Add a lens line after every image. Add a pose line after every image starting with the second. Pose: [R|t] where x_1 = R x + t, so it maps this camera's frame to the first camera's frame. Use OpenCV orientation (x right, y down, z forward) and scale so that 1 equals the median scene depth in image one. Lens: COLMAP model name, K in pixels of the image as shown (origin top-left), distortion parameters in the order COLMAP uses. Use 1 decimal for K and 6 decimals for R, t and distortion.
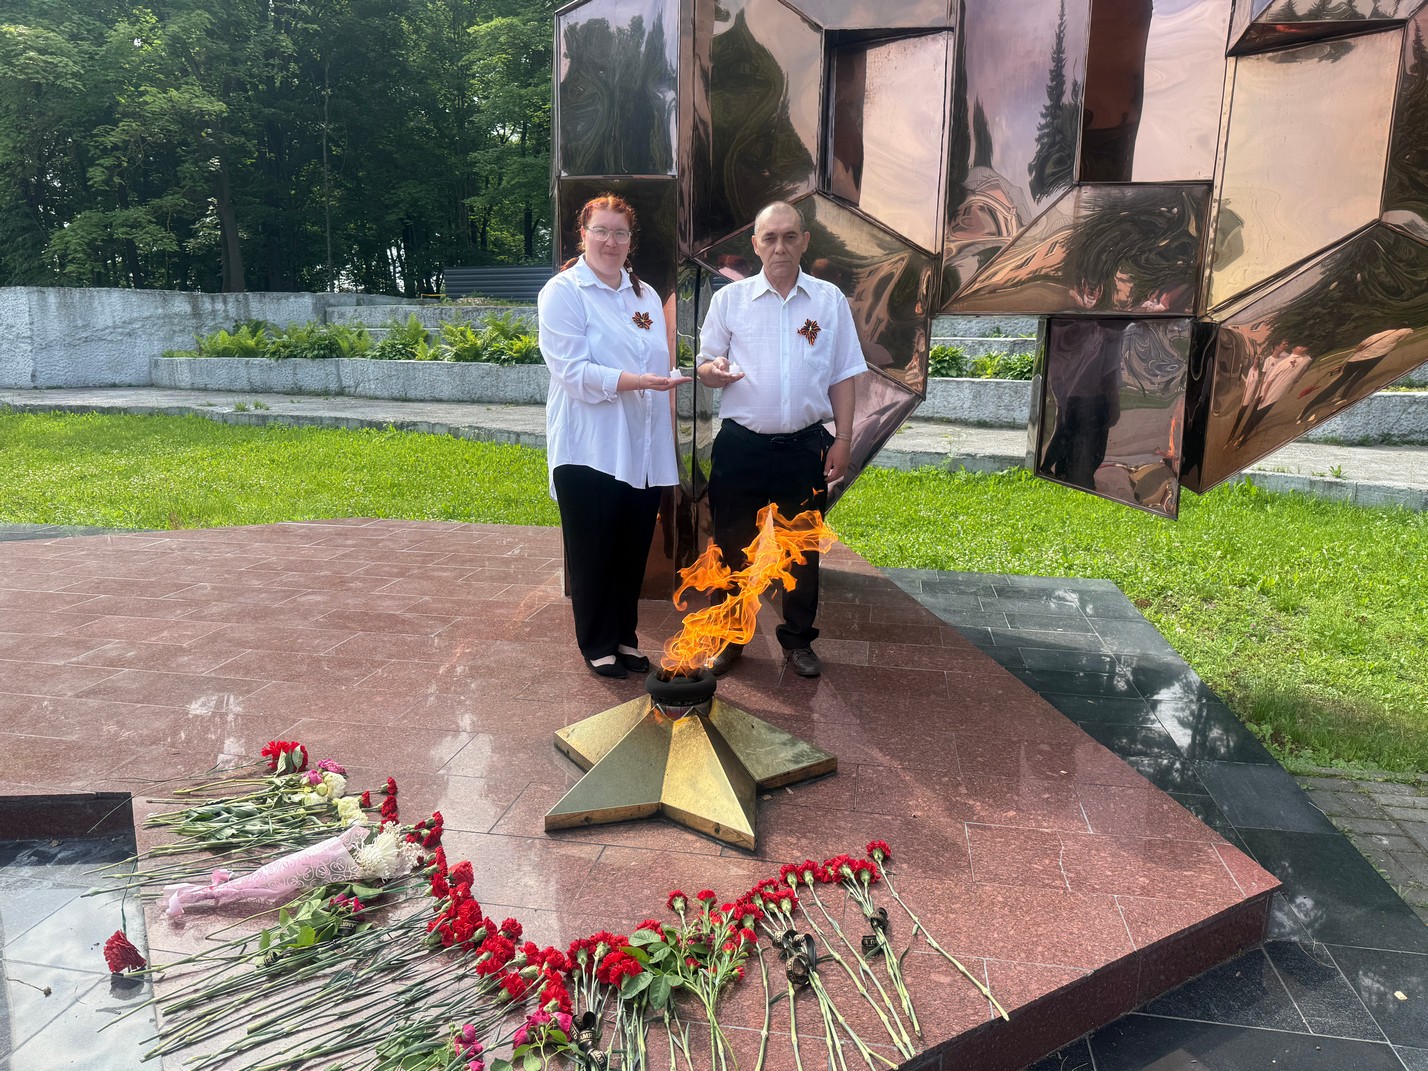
lens RADIAL K [[896.8, 0, 714.0], [0, 896.8, 535.5], [0, 0, 1]] dist [0.106737, -0.174612]
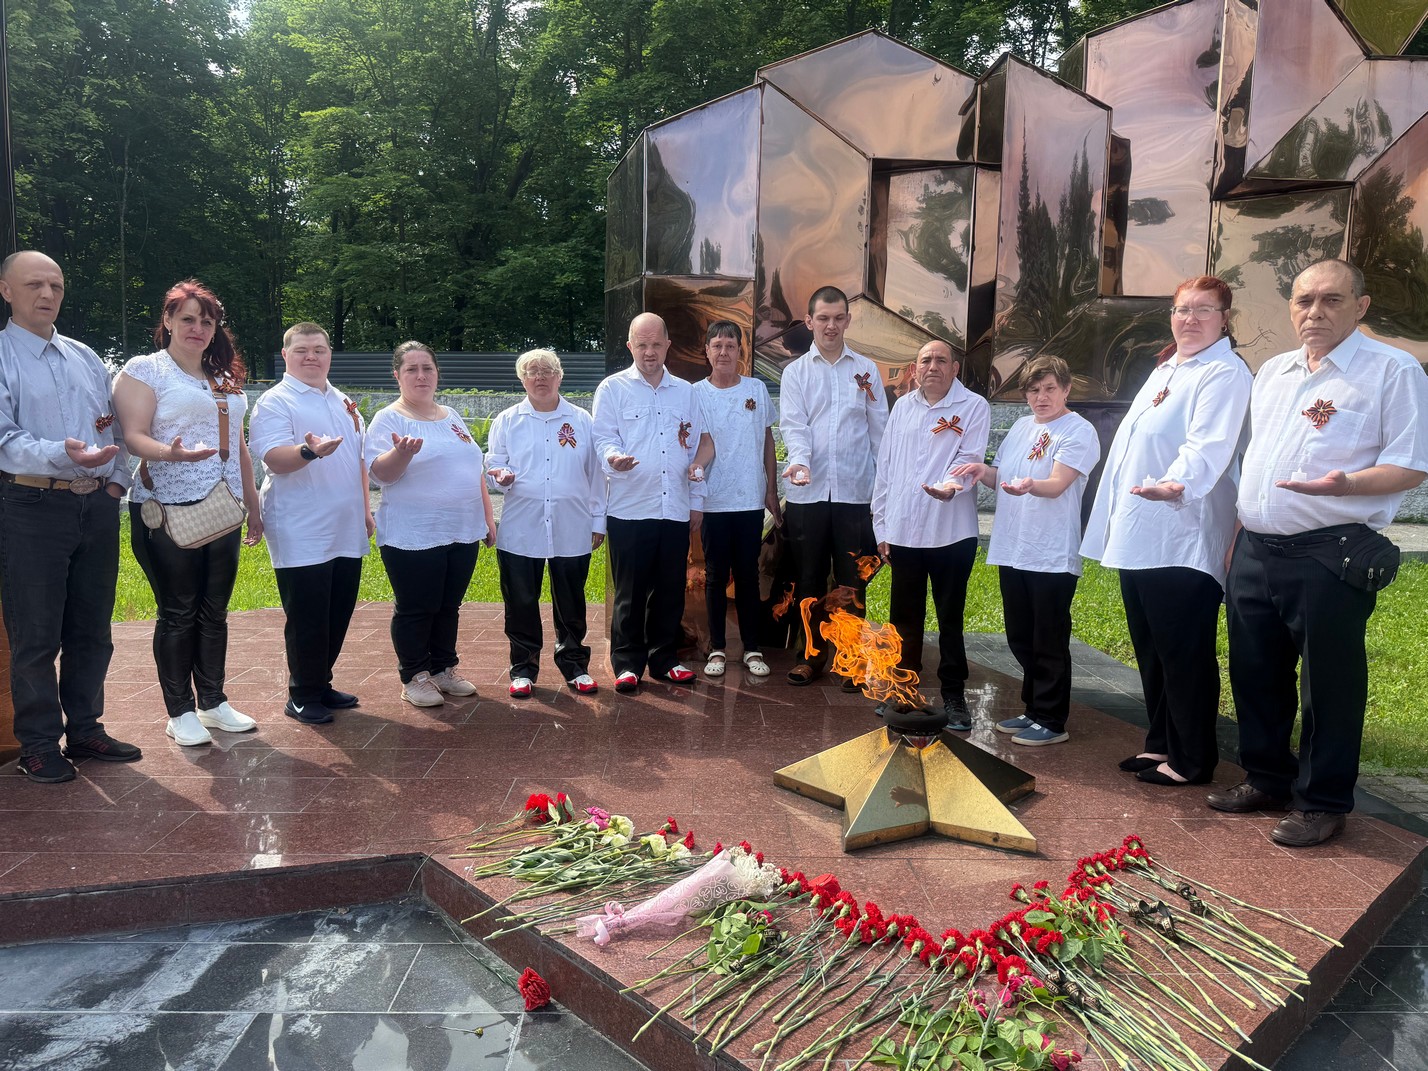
lens RADIAL K [[920.6, 0, 671.1], [0, 920.6, 539.7], [0, 0, 1]] dist [0.057612, -0.098882]
pose [[0.982211, -0.016171, 0.187081, -0.588714], [0.034040, 0.995112, -0.092701, 0.046003], [-0.184667, 0.097420, 0.977961, -0.091082]]
